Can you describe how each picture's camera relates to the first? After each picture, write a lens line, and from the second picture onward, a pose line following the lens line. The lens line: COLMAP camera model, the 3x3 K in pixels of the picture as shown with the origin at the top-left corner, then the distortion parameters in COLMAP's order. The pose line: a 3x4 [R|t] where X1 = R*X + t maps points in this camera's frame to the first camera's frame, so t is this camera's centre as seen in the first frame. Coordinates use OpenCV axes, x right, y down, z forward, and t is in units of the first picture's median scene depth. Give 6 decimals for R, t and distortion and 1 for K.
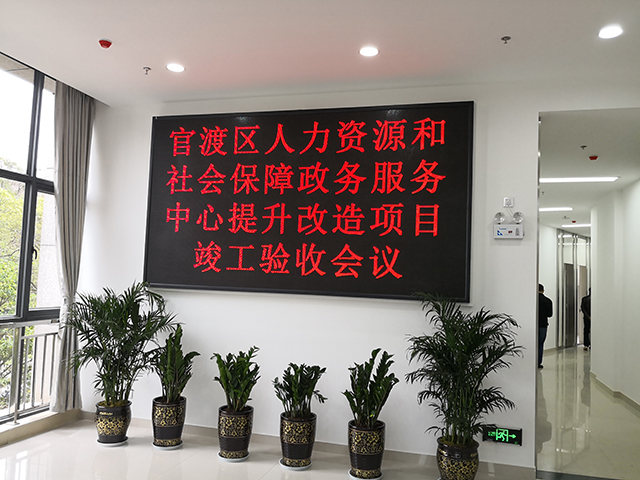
lens RADIAL K [[518.9, 0, 320.0], [0, 518.9, 240.0], [0, 0, 1]] dist [0.002205, 0.001272]
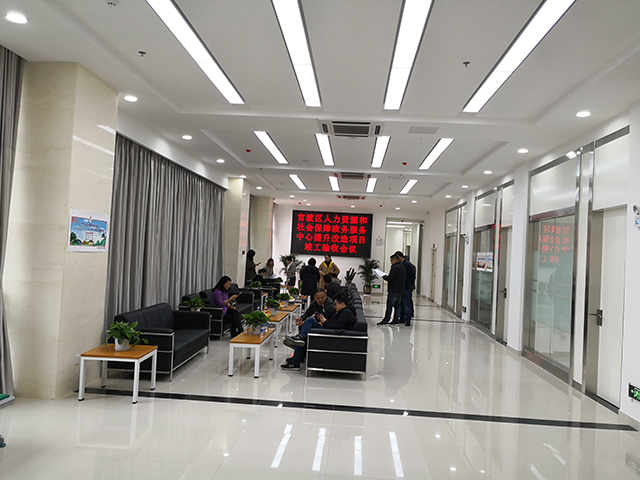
lens RADIAL K [[518.9, 0, 320.0], [0, 518.9, 240.0], [0, 0, 1]] dist [0.002205, 0.001272]
pose [[0.980085, 0.014884, 0.198019, -1.006025], [-0.028505, 0.997405, 0.066116, -0.313609], [-0.196521, -0.070444, 0.977966, -3.214236]]
